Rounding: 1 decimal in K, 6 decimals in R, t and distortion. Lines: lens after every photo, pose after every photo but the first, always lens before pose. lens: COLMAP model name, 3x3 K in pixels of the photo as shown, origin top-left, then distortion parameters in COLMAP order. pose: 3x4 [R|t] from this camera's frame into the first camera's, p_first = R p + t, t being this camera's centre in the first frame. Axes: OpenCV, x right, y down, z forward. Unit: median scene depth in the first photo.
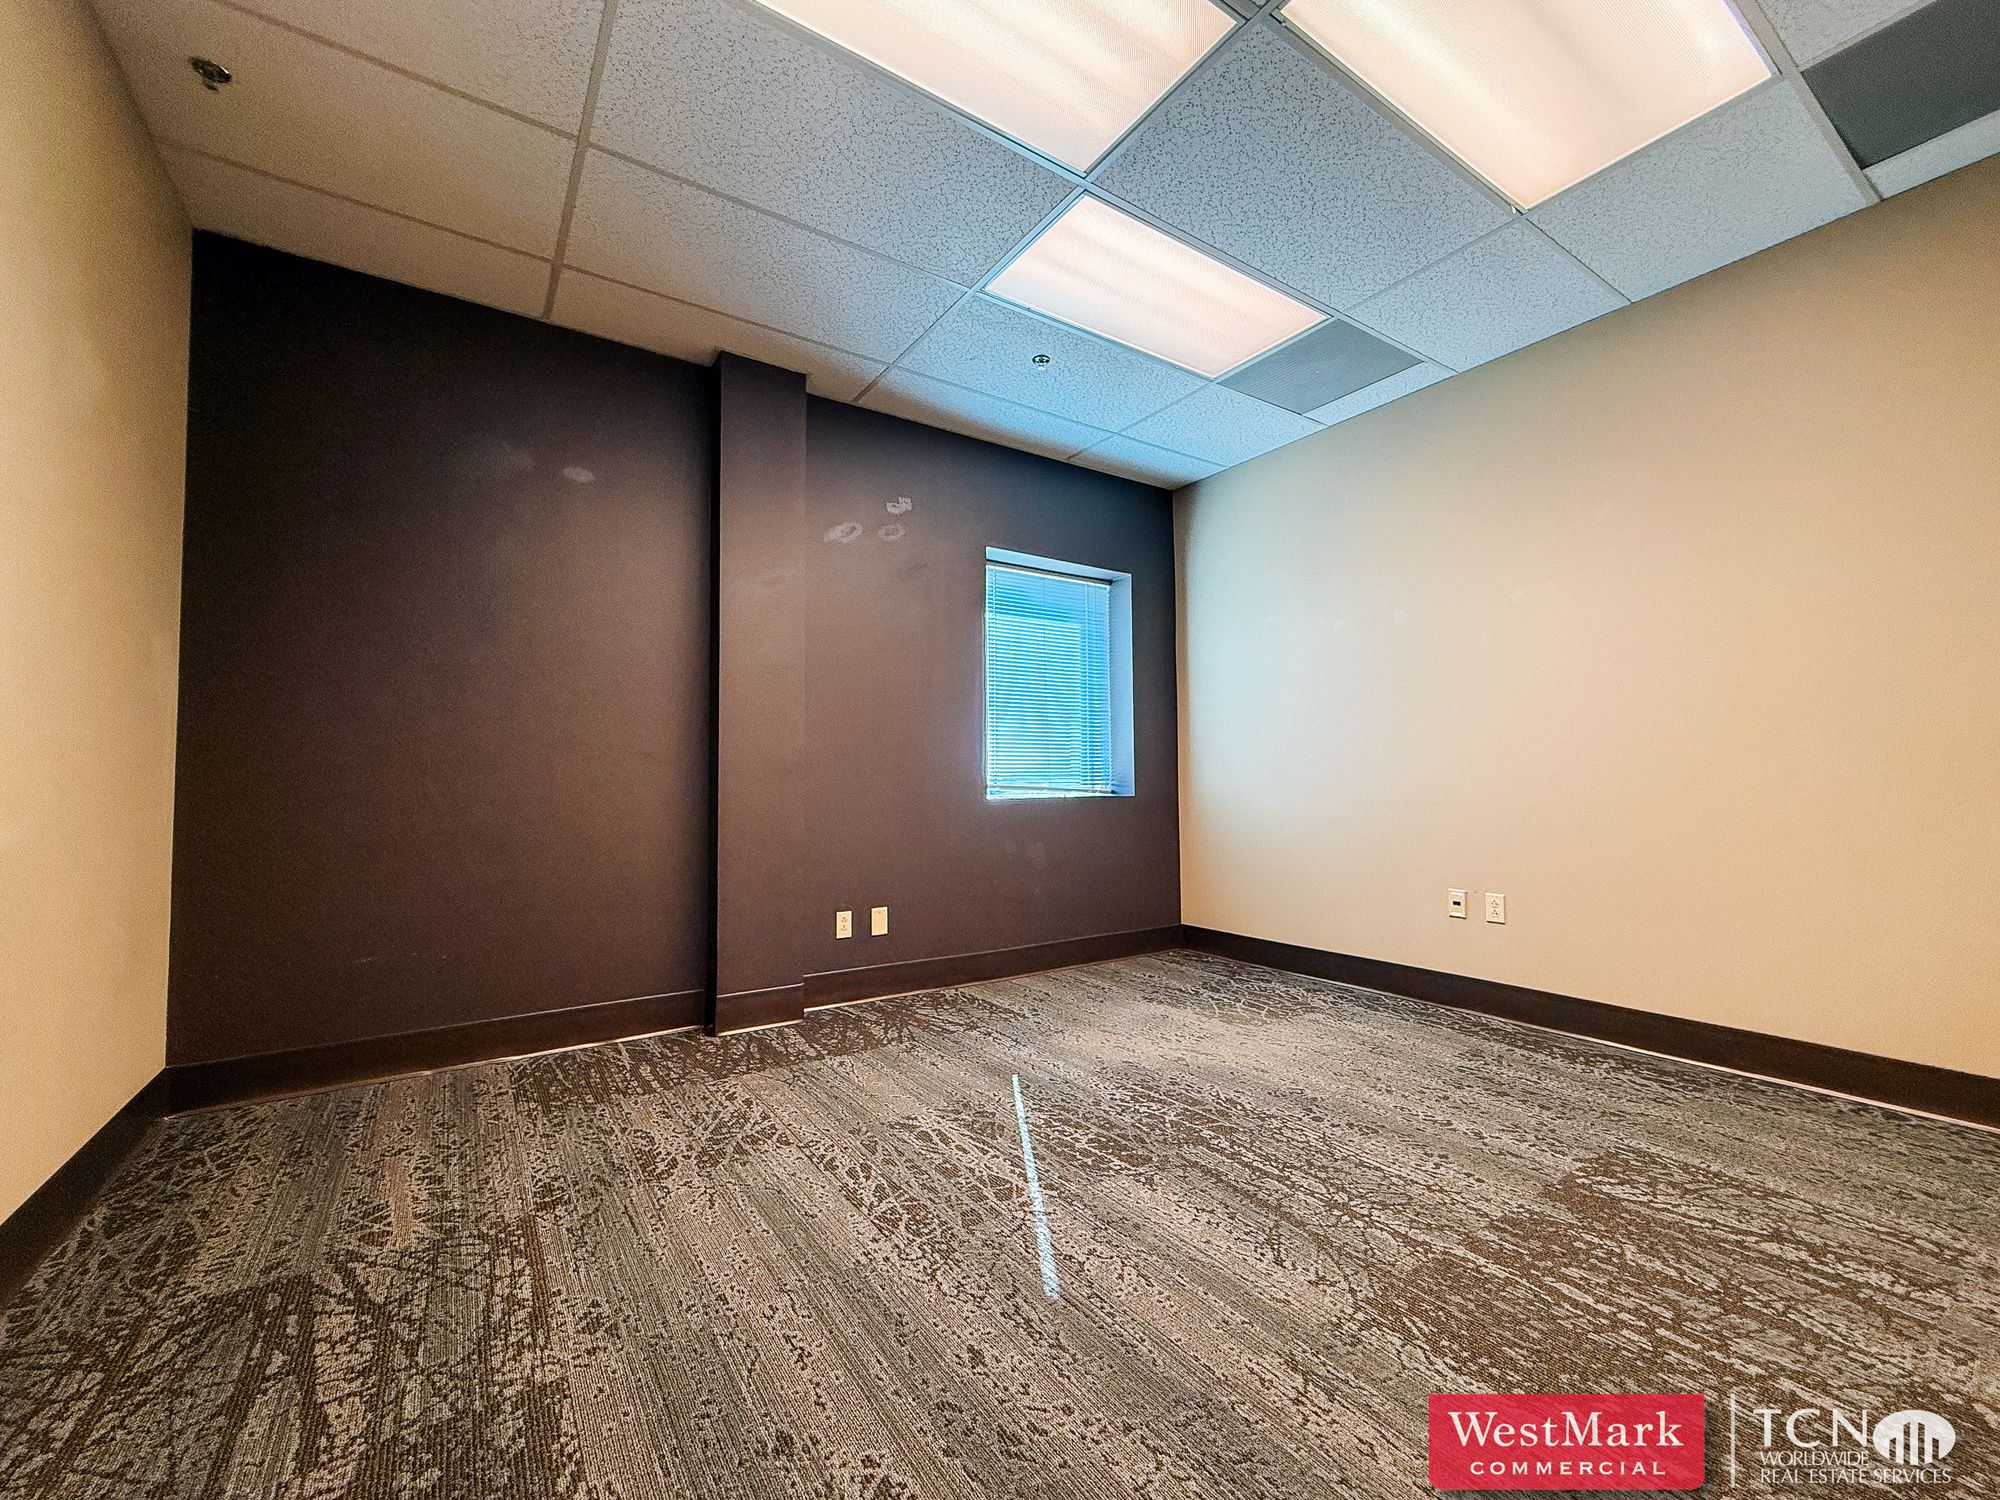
lens RADIAL K [[807.2, 0, 1000.0], [0, 807.2, 750.0], [0, 0, 1]] dist [0.000665, 0.000062]
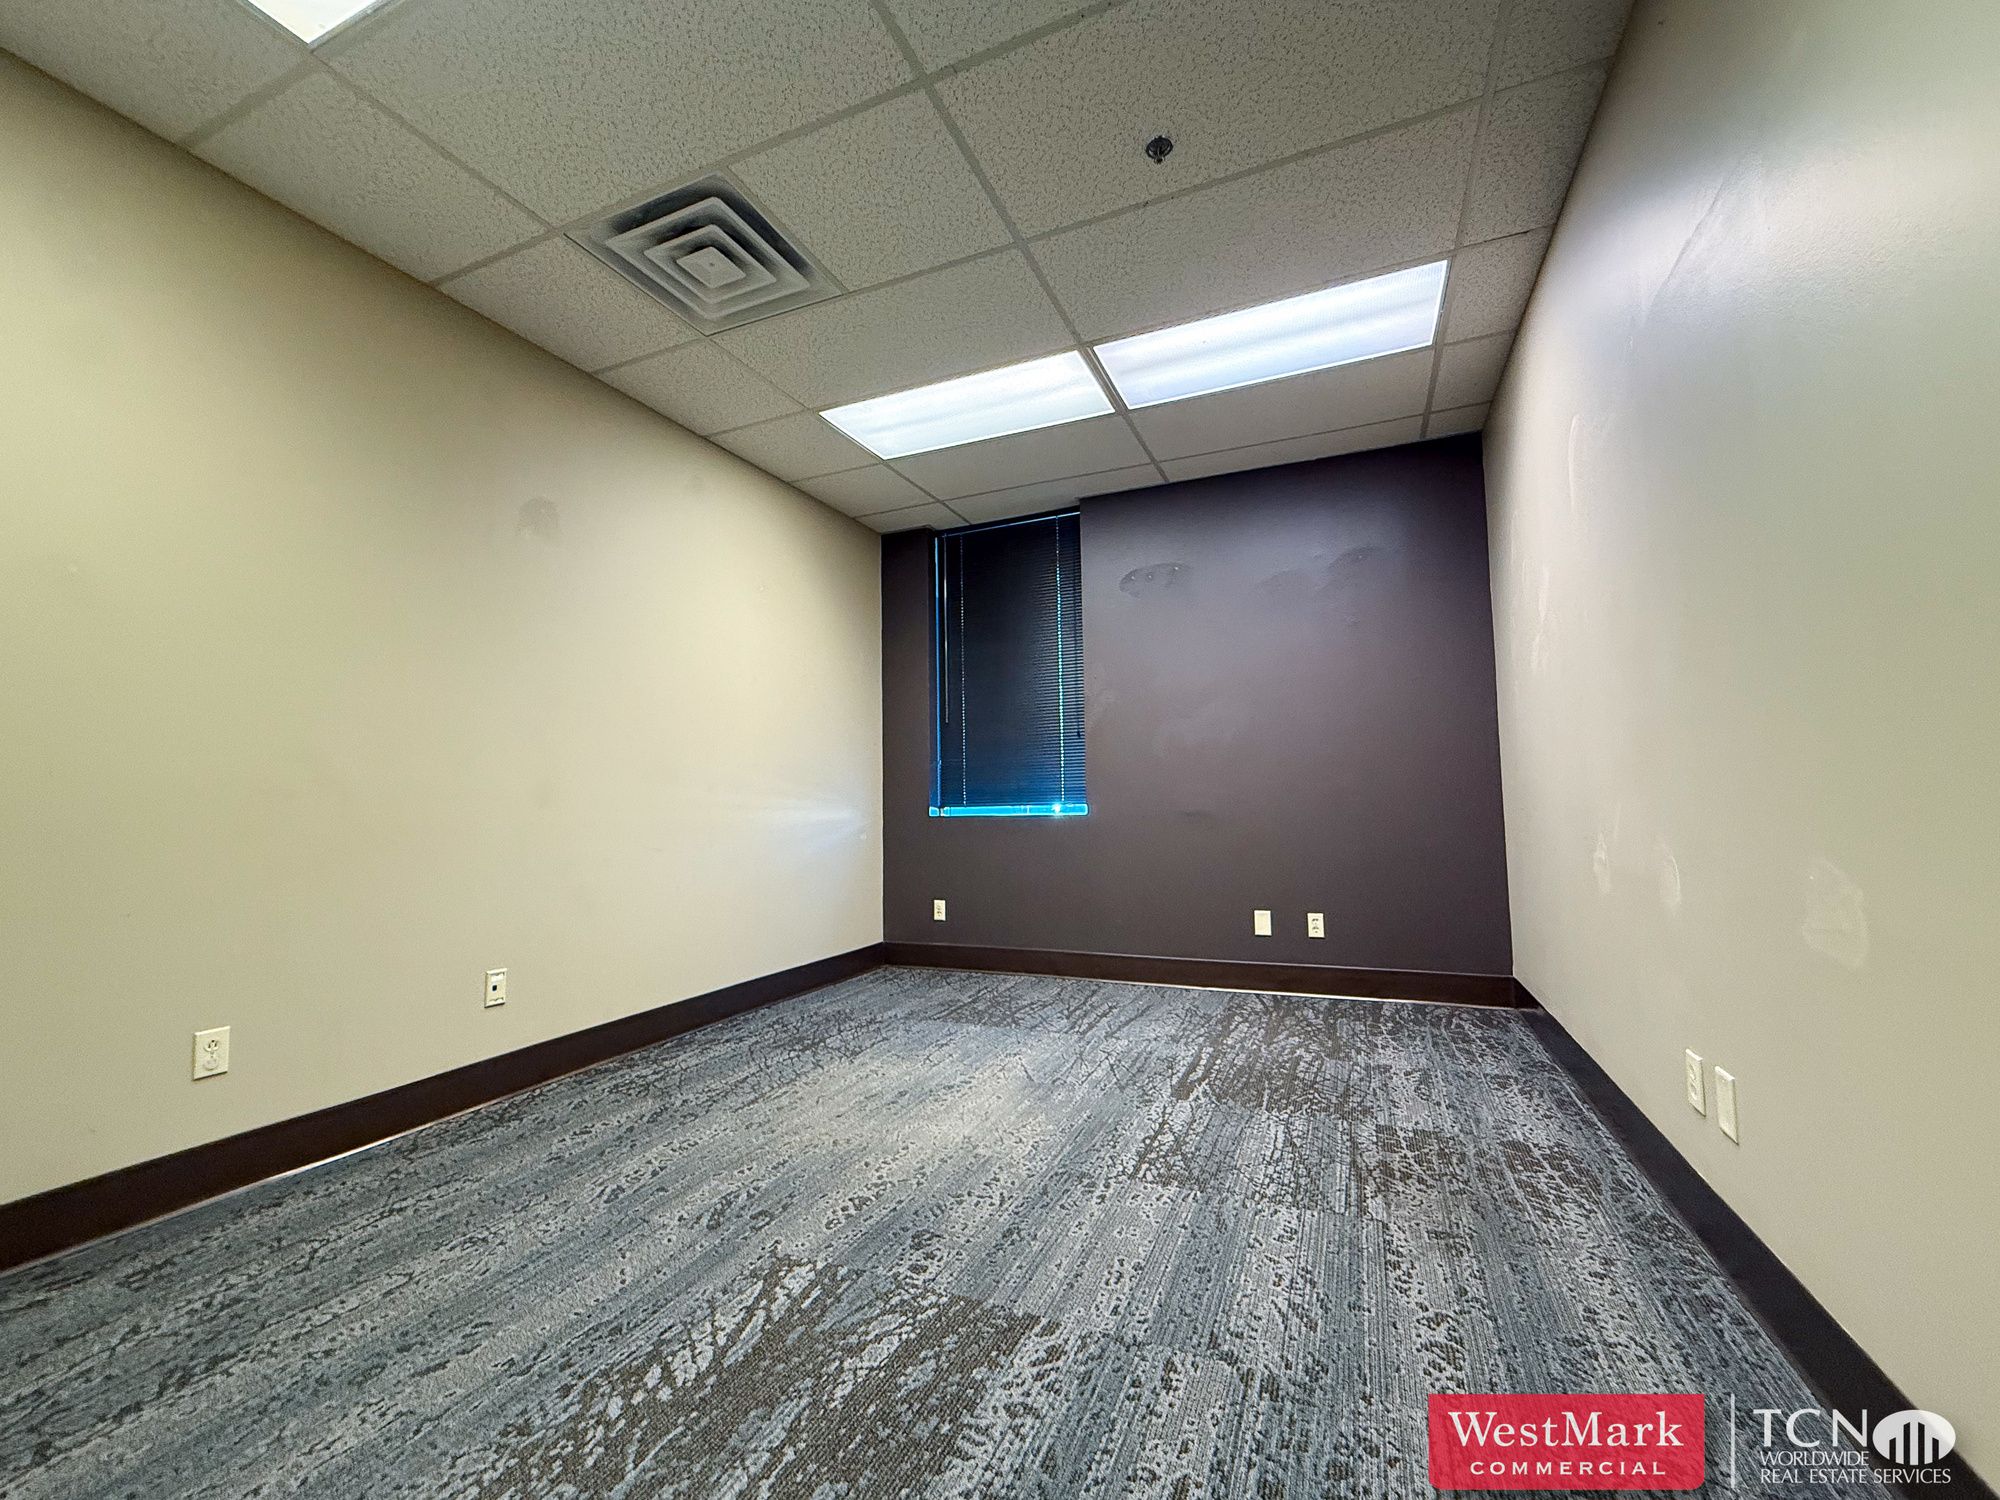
lens RADIAL K [[807.2, 0, 1000.0], [0, 807.2, 750.0], [0, 0, 1]] dist [0.000665, 0.000062]
pose [[-0.536840, 0.123340, 0.834619, -0.583242], [0.045647, 0.992053, -0.117245, 0.090105], [-0.842448, -0.024844, -0.538204, 1.194465]]
